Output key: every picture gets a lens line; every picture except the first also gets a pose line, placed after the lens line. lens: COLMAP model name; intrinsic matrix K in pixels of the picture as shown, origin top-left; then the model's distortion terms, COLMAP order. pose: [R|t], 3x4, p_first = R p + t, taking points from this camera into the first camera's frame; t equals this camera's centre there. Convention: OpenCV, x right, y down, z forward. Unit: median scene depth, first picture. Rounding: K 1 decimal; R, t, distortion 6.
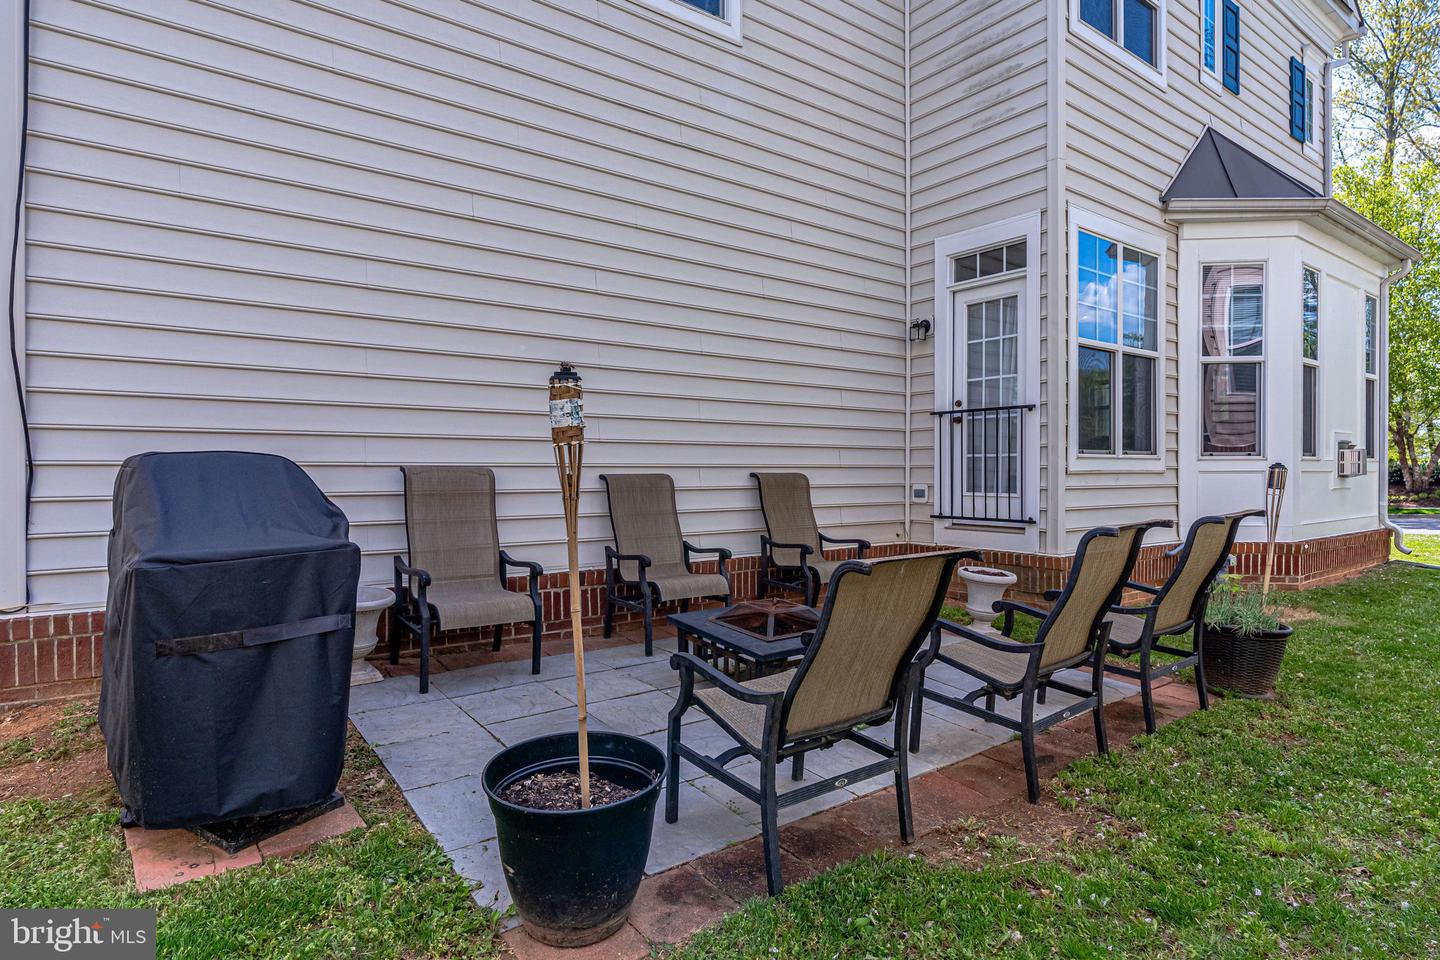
lens RADIAL K [[777.5, 0, 720.0], [0, 777.5, 480.0], [0, 0, 1]] dist [-0.000738, -0.000024]
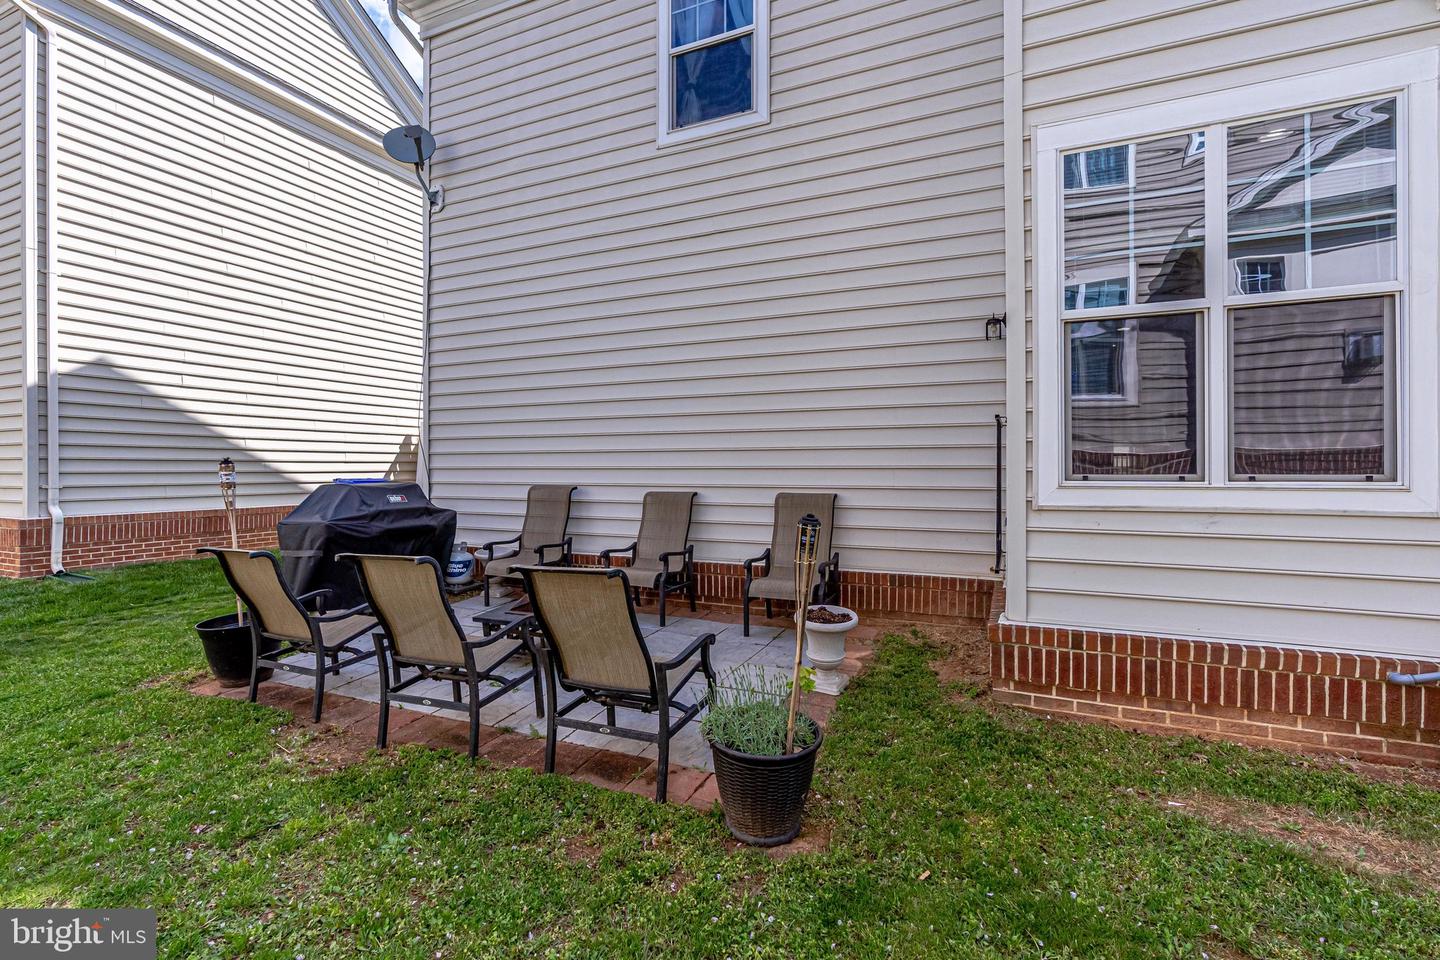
lens RADIAL K [[667.5, 0, 720.1], [0, 667.5, 467.1], [0, 0, 1]] dist [0.000061, 0.000150]
pose [[0.486953, 0.000719, -0.873428, 0.844176], [-0.008822, 0.999953, -0.004095, -0.041503], [0.873383, 0.009700, 0.486937, 0.450853]]
